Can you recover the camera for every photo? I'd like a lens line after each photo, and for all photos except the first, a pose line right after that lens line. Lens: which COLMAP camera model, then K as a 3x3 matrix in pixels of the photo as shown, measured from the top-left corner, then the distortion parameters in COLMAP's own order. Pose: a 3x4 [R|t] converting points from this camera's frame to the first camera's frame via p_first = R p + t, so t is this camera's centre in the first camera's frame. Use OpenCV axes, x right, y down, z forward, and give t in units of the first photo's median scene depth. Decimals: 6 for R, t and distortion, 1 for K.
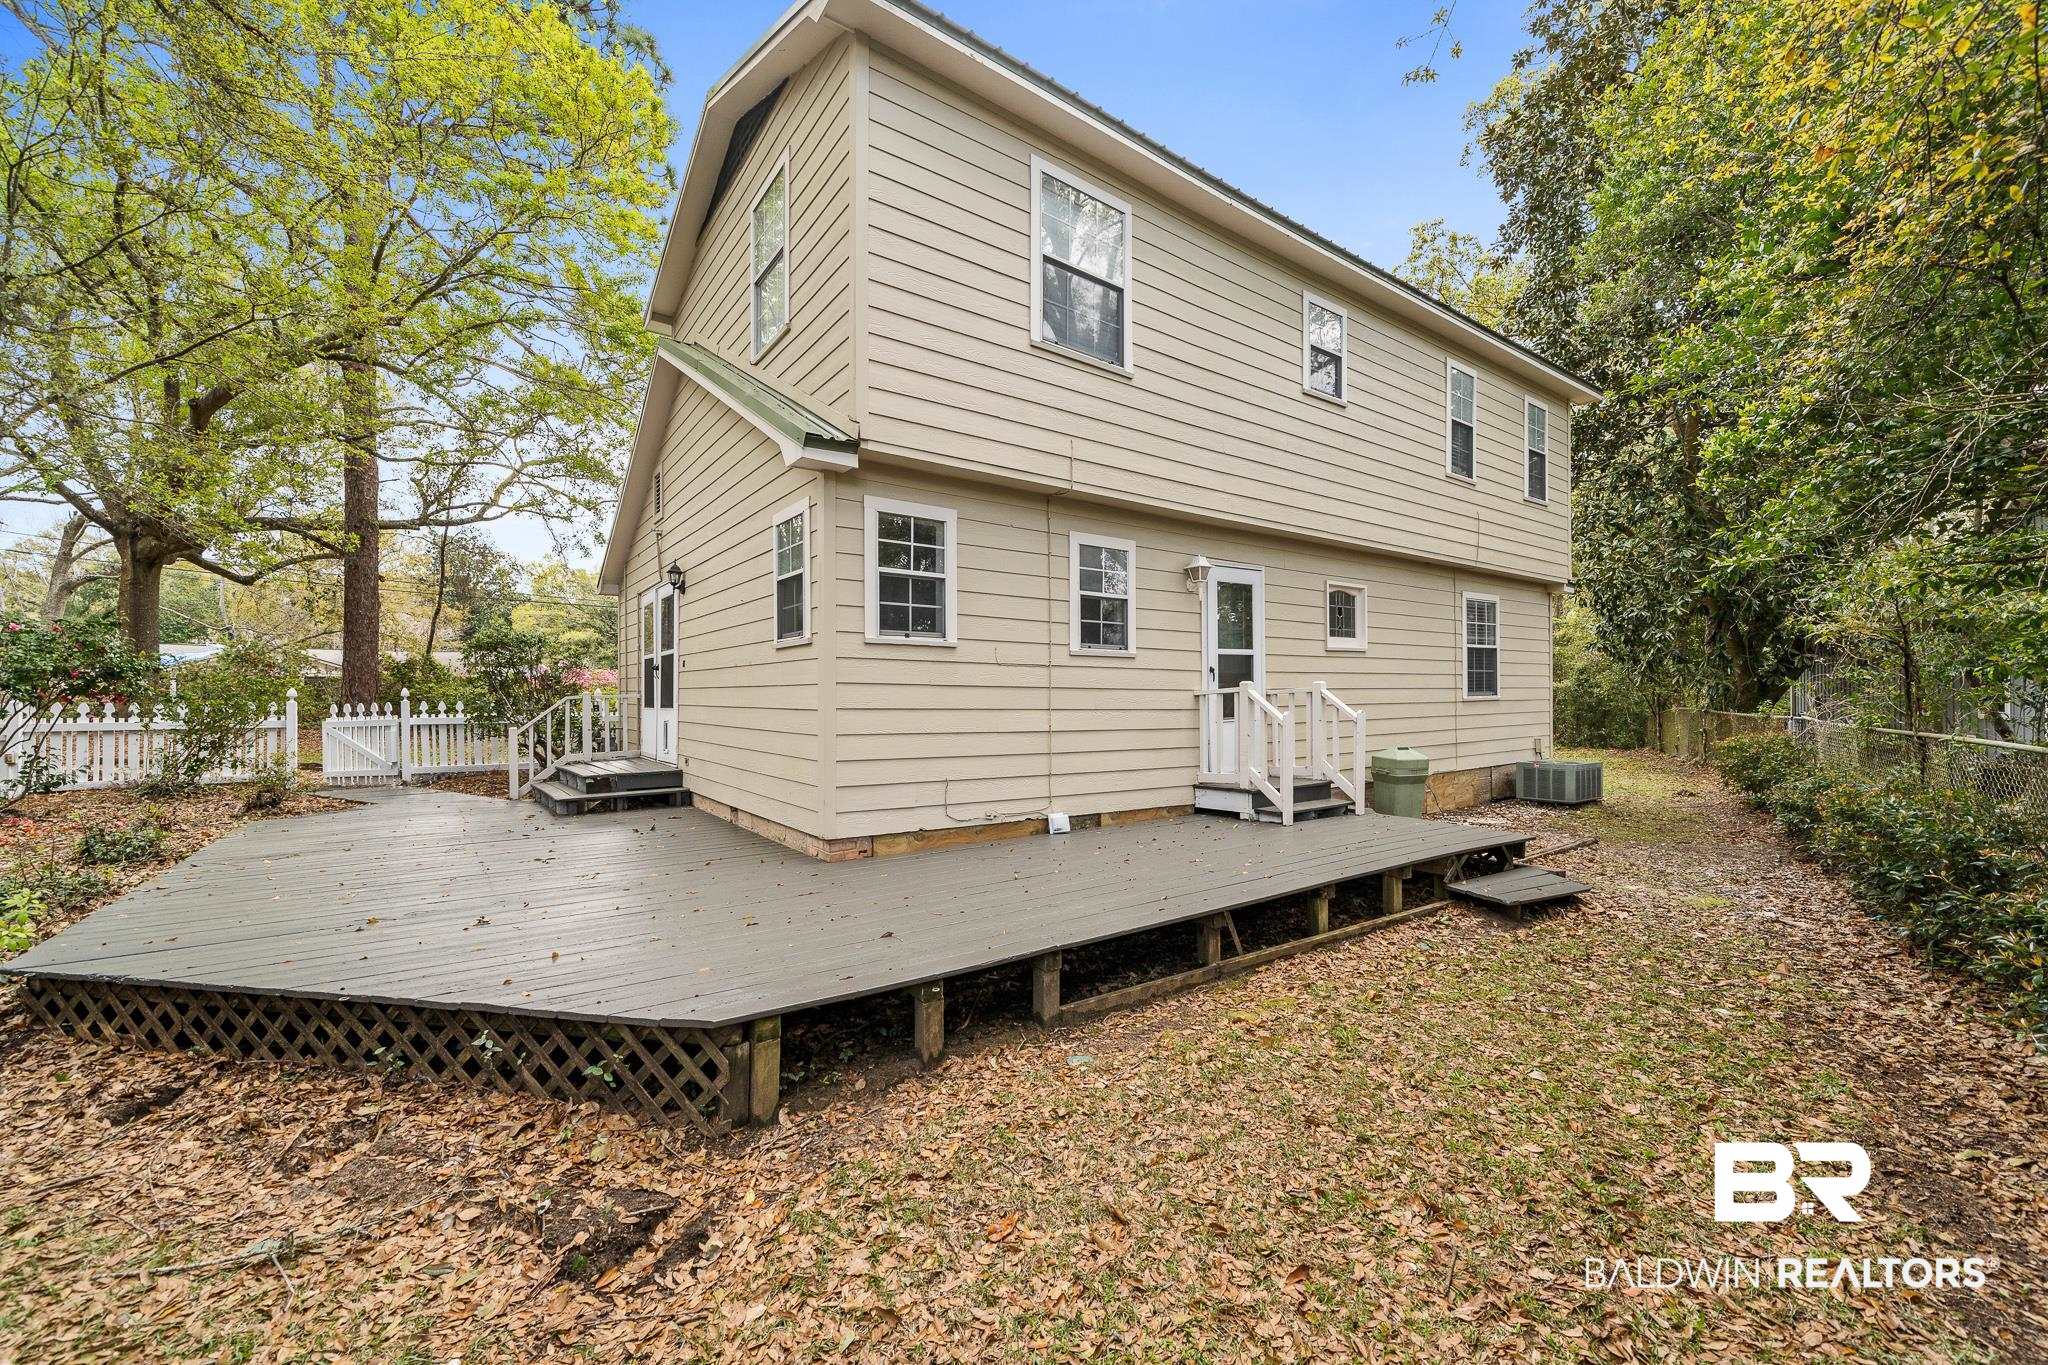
lens RADIAL K [[811.9, 0, 1027.8], [0, 811.9, 688.9], [0, 0, 1]] dist [-0.003197, 0.000233]
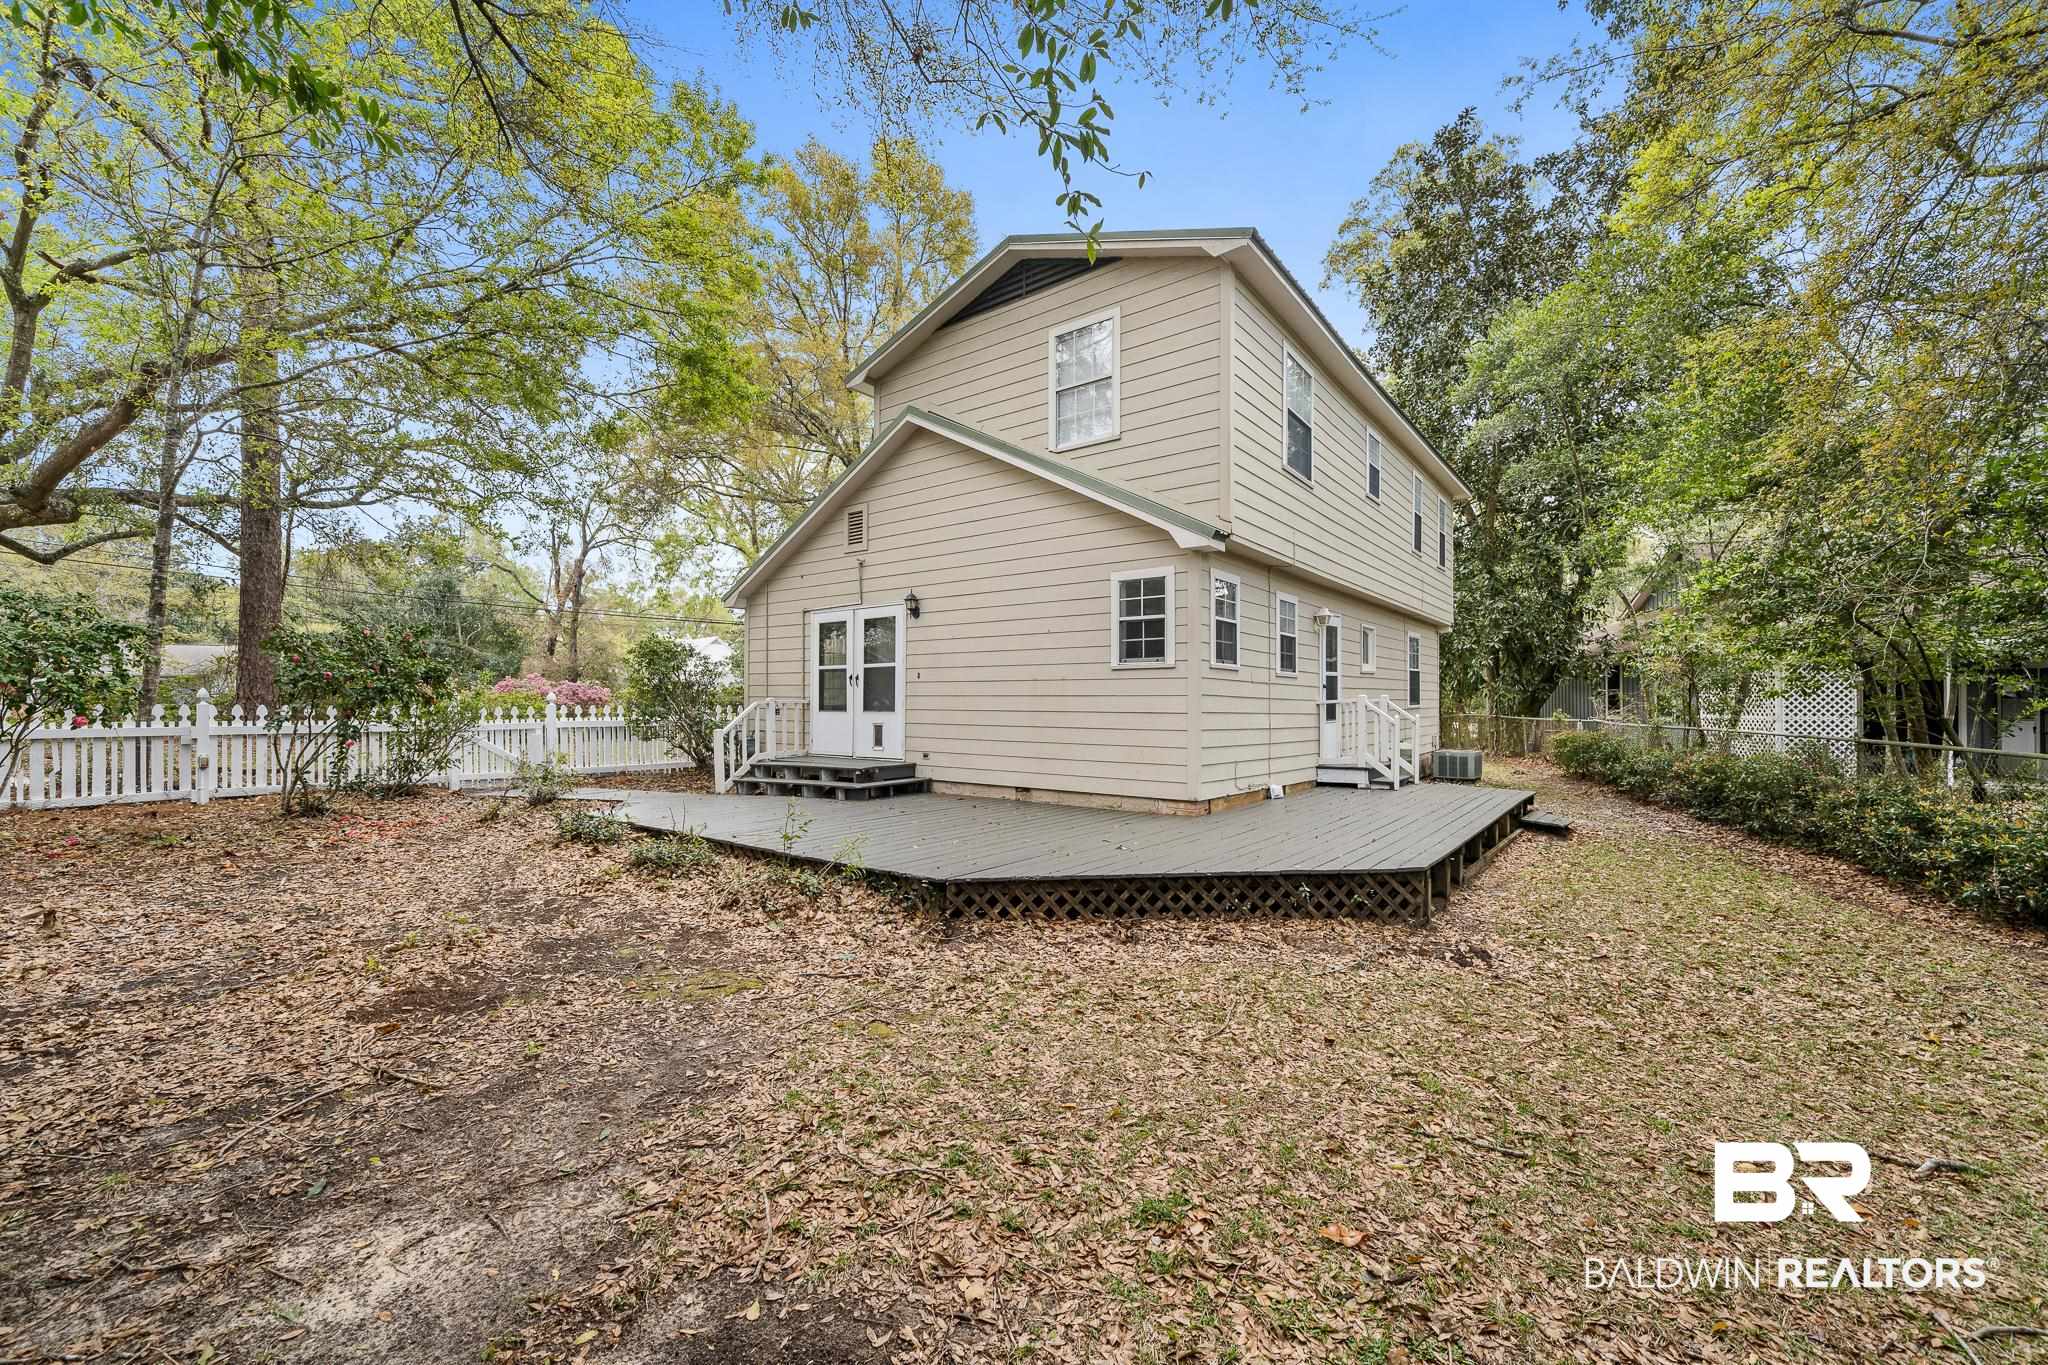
lens RADIAL K [[811.9, 0, 1025.9], [0, 811.9, 691.3], [0, 0, 1]] dist [-0.003197, 0.000233]
pose [[0.960560, 0.009947, 0.277896, -0.702665], [-0.008165, 0.999938, -0.007568, 0.000485], [-0.277954, 0.005001, 0.960581, -0.241898]]
